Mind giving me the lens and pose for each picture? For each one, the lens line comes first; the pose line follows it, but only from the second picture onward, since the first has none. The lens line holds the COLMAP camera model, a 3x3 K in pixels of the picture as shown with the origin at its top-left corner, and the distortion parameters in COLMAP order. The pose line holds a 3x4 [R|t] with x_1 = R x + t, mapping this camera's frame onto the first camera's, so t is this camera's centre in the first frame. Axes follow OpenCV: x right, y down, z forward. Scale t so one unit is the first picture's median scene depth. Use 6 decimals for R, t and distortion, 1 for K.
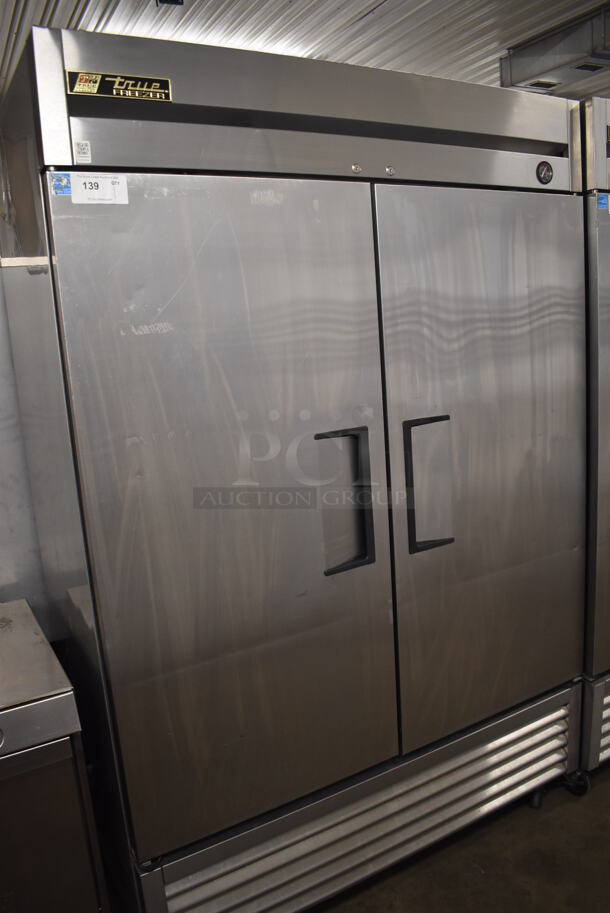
lens RADIAL K [[683.7, 0, 305.0], [0, 683.7, 456.5], [0, 0, 1]] dist [-0.081520, 0.004510]
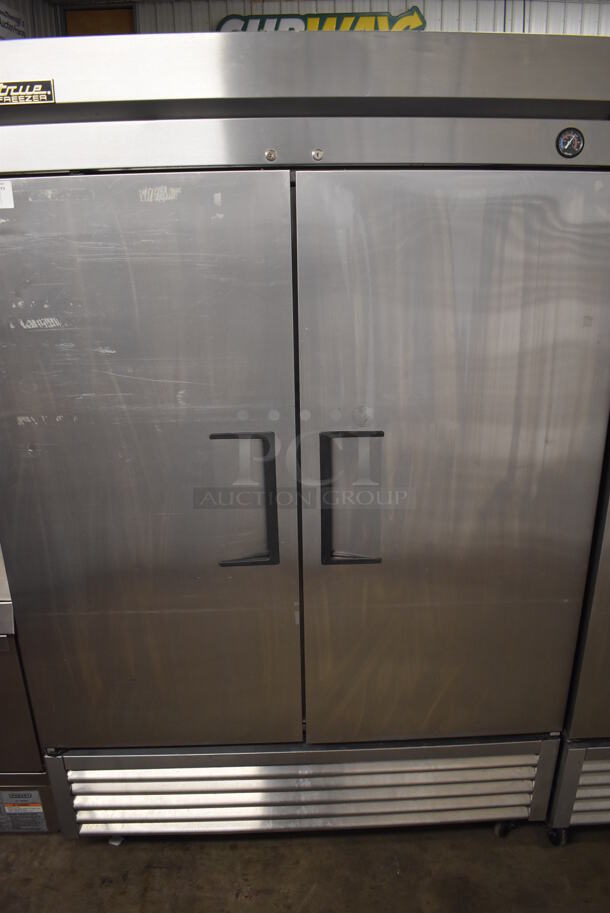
lens RADIAL K [[678.6, 0, 305.0], [0, 678.6, 456.5], [0, 0, 1]] dist [-0.080238, 0.005195]
pose [[0.890144, 0.209956, -0.404428, 0.556521], [-0.133704, 0.968804, 0.208667, -0.230319], [0.435622, -0.131670, 0.890447, 0.178012]]
